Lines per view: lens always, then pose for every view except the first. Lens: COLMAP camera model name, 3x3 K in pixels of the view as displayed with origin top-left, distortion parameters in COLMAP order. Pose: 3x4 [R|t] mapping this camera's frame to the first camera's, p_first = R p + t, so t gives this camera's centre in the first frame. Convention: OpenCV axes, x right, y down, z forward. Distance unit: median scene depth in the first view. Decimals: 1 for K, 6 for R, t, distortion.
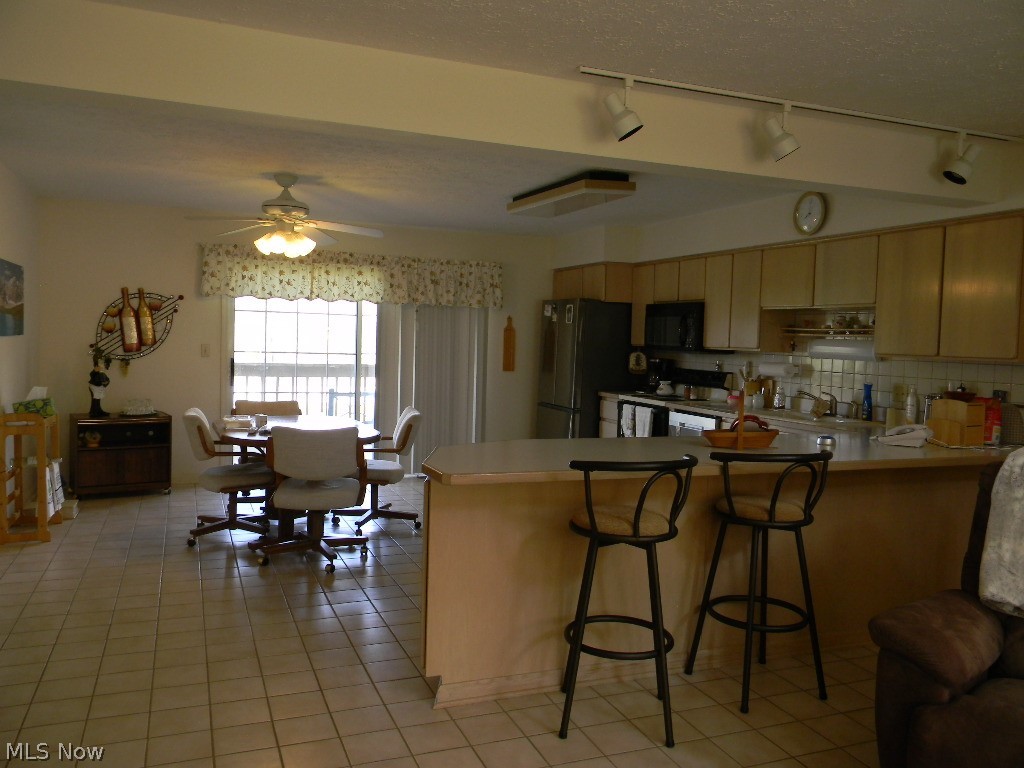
lens RADIAL K [[815.1, 0, 512.7], [0, 815.1, 383.1], [0, 0, 1]] dist [0.012195, -0.017681]
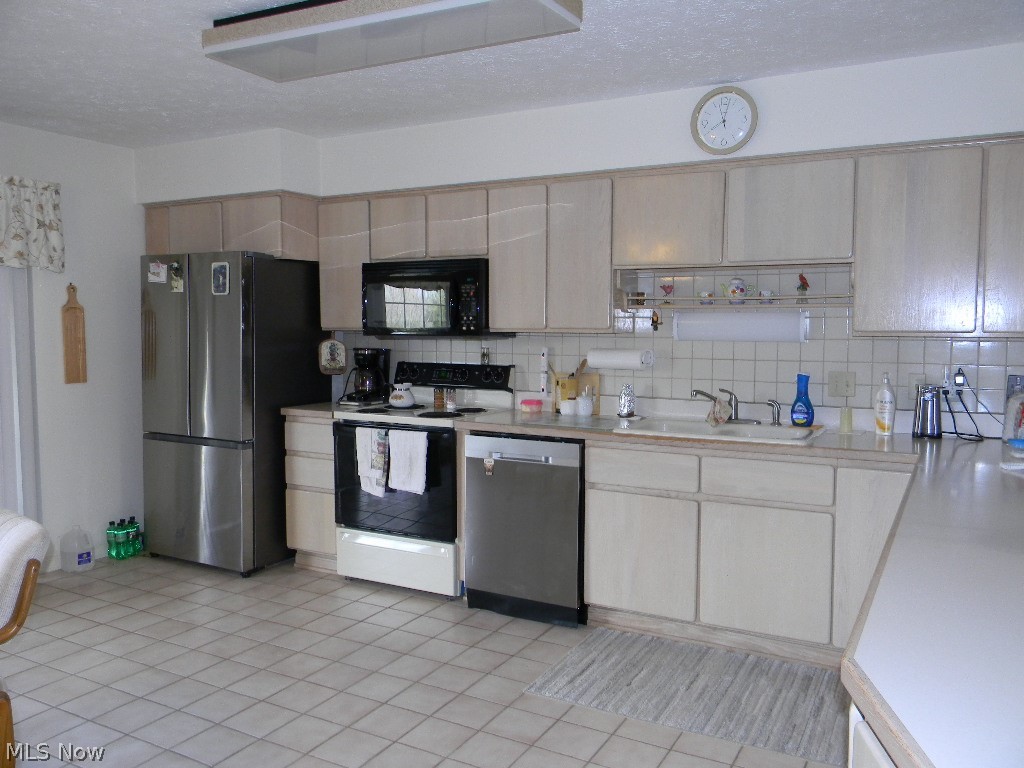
lens RADIAL K [[815.1, 0, 514.8], [0, 815.1, 384.9], [0, 0, 1]] dist [0.012195, -0.017681]
pose [[0.773004, -0.078361, 0.629543, -0.174303], [0.057494, 0.996912, 0.053492, -0.036499], [-0.631791, -0.005154, 0.775122, 0.532932]]
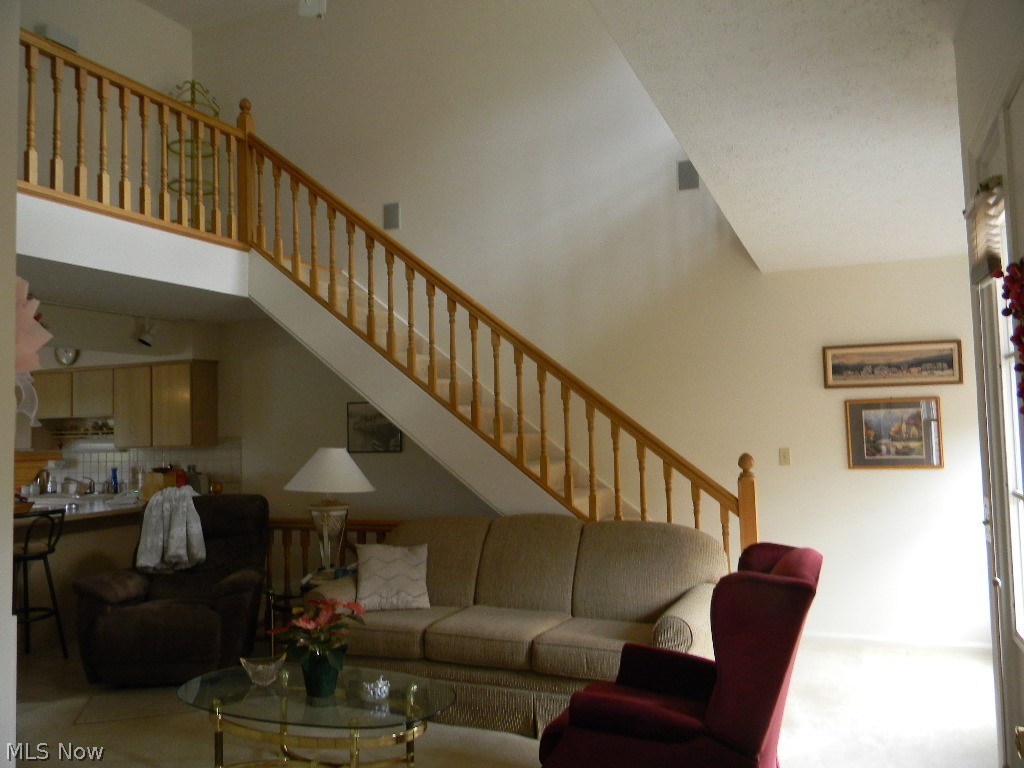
lens RADIAL K [[815.1, 0, 510.6], [0, 815.1, 376.5], [0, 0, 1]] dist [0.012195, -0.017681]
pose [[0.705474, -0.004803, 0.708720, -0.085343], [0.088122, 0.992812, -0.080990, 0.016614], [-0.703236, 0.119590, 0.700826, -0.470022]]
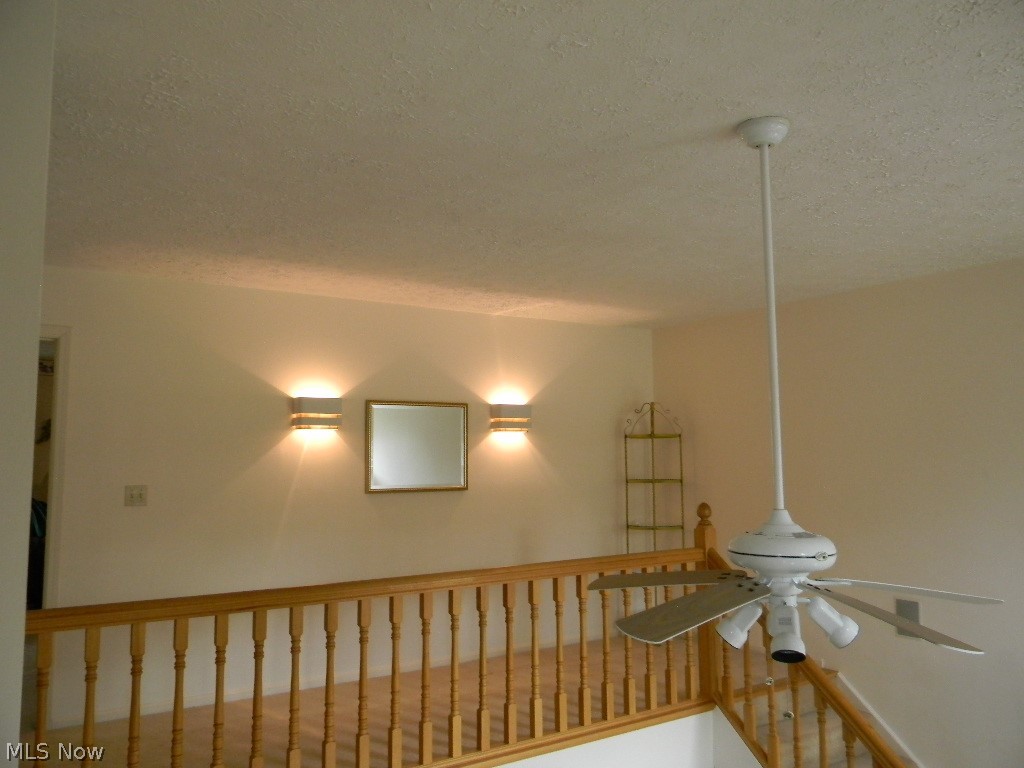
lens RADIAL K [[815.1, 0, 513.1], [0, 815.1, 382.7], [0, 0, 1]] dist [0.012195, -0.017681]
pose [[0.979548, -0.022884, 0.199905, 0.054052], [0.050122, 0.989944, -0.132279, -0.448549], [-0.194868, 0.139593, 0.970845, -0.338704]]
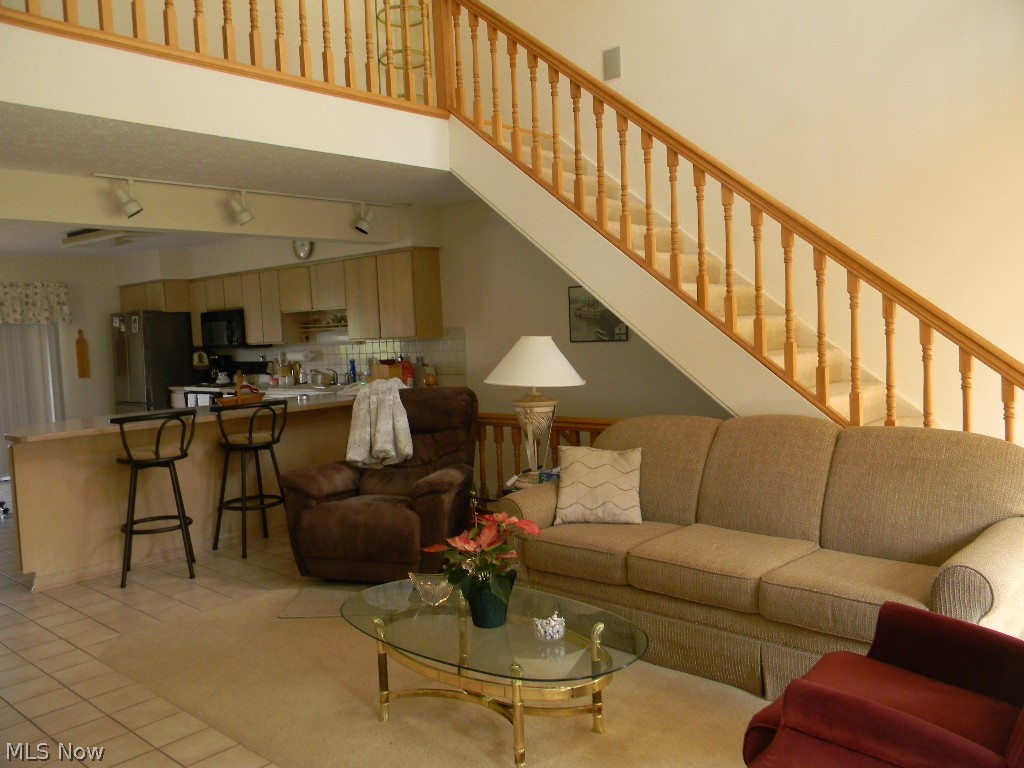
lens RADIAL K [[815.1, 0, 512.5], [0, 815.1, 380.1], [0, 0, 1]] dist [0.012195, -0.017681]
pose [[0.892585, -0.095553, 0.440638, 0.035932], [0.094879, 0.995209, 0.023619, 0.025771], [-0.440784, 0.020726, 0.897374, -0.391883]]
